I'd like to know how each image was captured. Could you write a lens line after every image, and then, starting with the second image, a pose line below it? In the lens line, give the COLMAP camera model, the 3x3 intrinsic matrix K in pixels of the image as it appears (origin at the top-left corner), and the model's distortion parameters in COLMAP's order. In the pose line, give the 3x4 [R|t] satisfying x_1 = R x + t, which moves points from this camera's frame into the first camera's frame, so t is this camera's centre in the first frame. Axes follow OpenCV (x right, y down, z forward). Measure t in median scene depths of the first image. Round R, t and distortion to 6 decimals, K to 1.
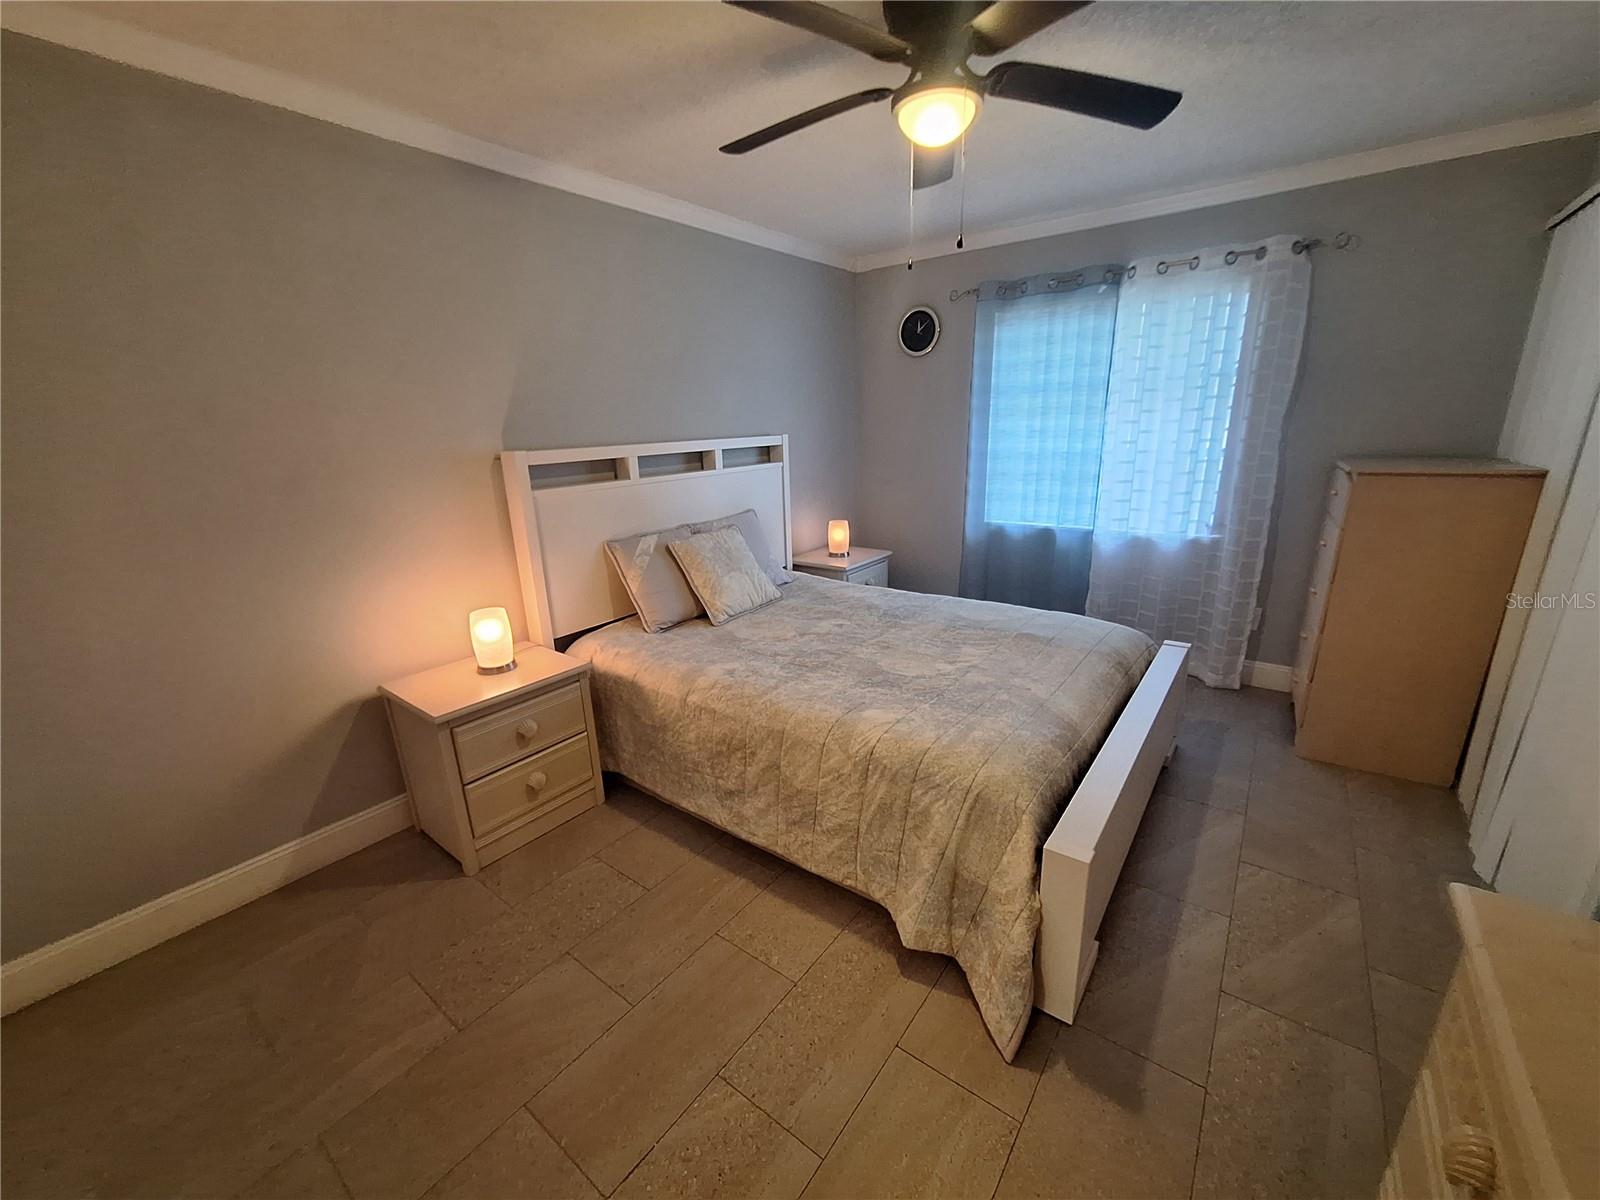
lens RADIAL K [[633.4, 0, 799.8], [0, 633.4, 600.0], [0, 0, 1]] dist [-0.007303, 0.002506]
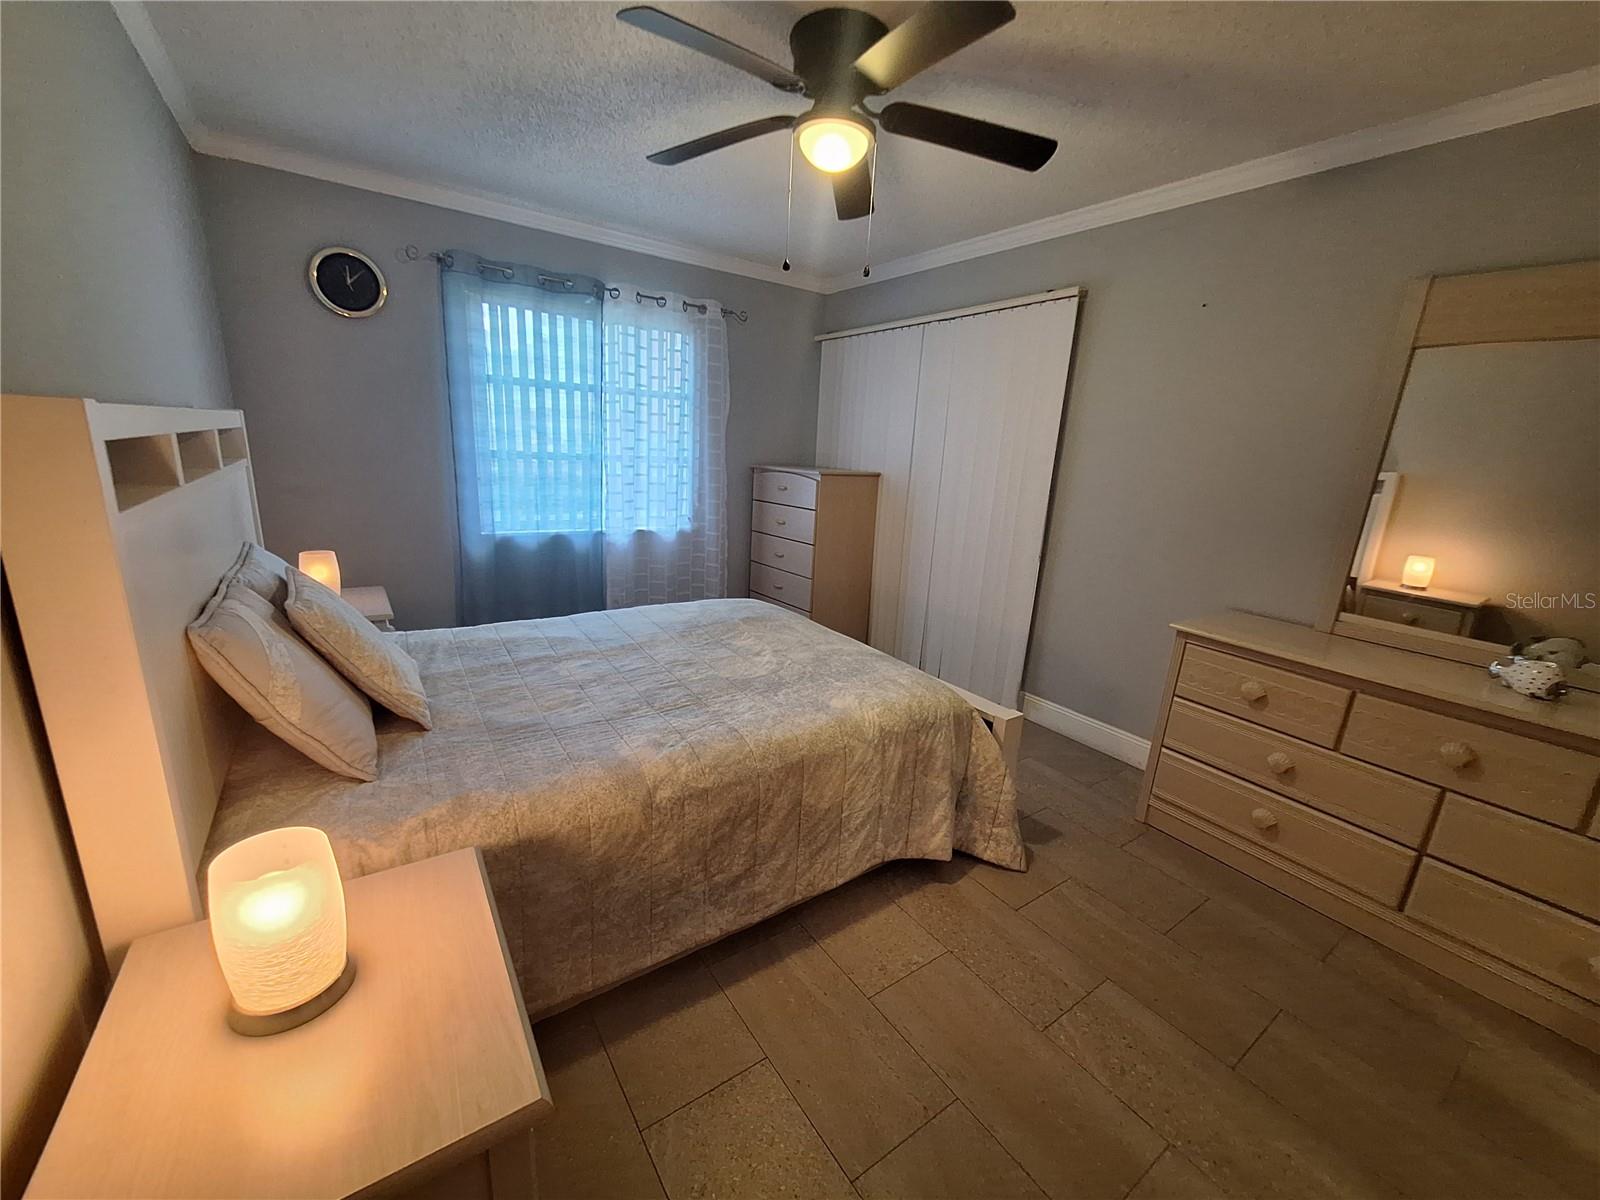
lens RADIAL K [[633.4, 0, 791.9], [0, 633.4, 606.3], [0, 0, 1]] dist [-0.007303, 0.002506]
pose [[0.312854, -0.187325, 0.931145, -0.684356], [0.196167, 0.971965, 0.129627, -0.099660], [-0.929323, 0.142105, 0.340830, 0.571218]]
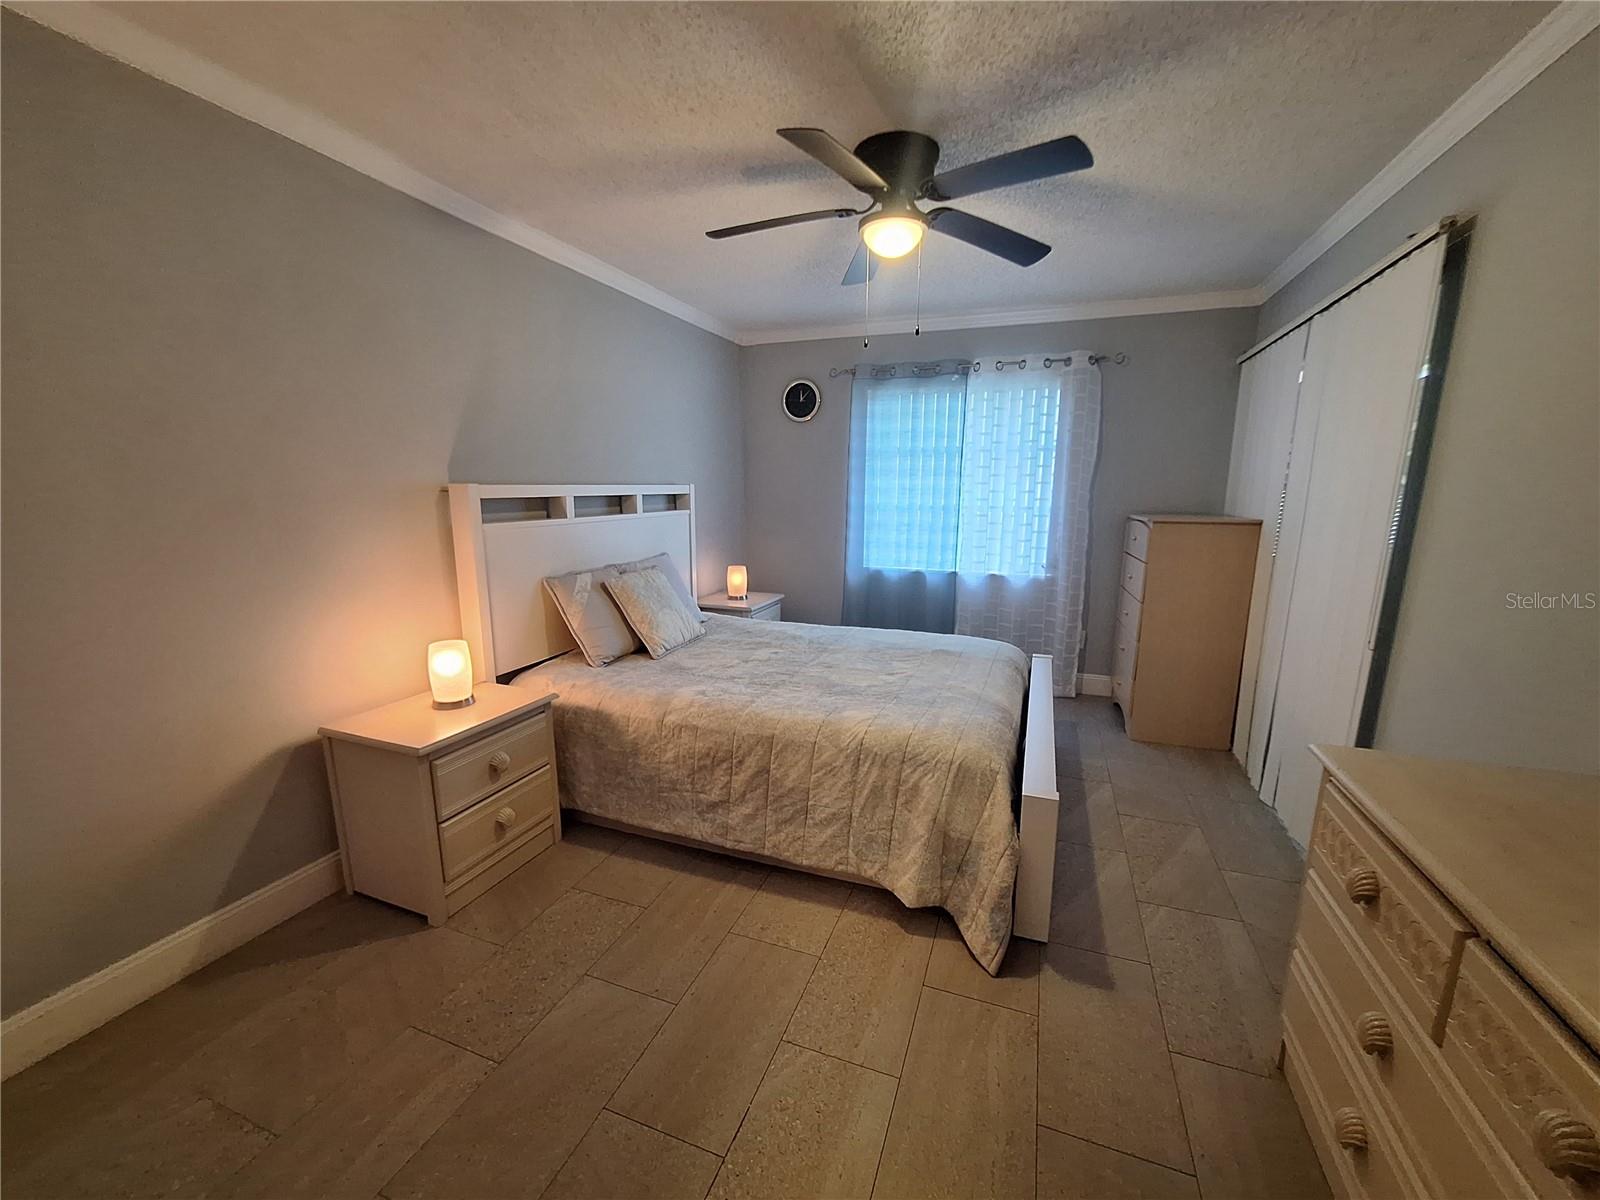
lens RADIAL K [[633.4, 0, 798.9], [0, 633.4, 598.2], [0, 0, 1]] dist [-0.007303, 0.002506]
pose [[0.958737, -0.013712, 0.283962, -0.245462], [0.042968, 0.994351, -0.097059, 0.064199], [-0.281027, 0.105256, 0.953910, -0.076032]]
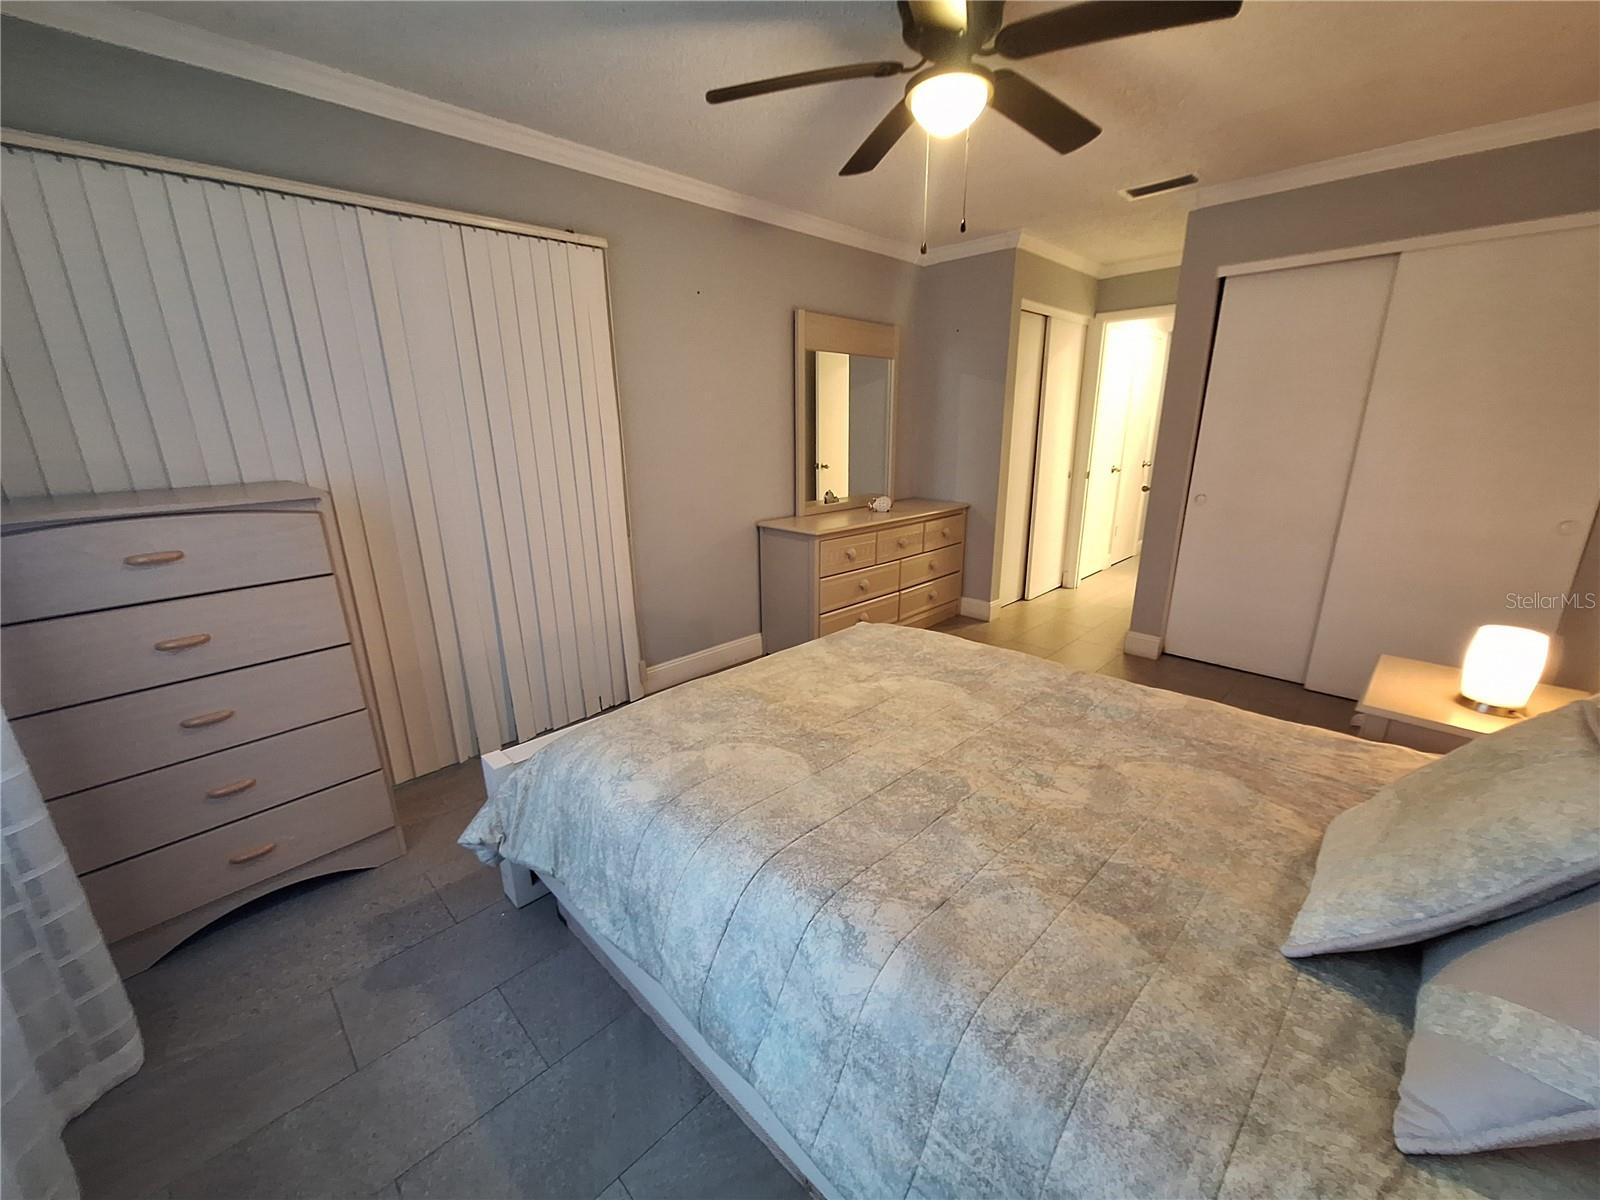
lens RADIAL K [[633.4, 0, 804.9], [0, 633.4, 611.2], [0, 0, 1]] dist [-0.007303, 0.002506]
pose [[-0.991183, 0.004869, 0.132411, 0.221642], [0.075826, 0.840352, 0.536711, -0.447657], [-0.108658, 0.542019, -0.833312, 1.636995]]
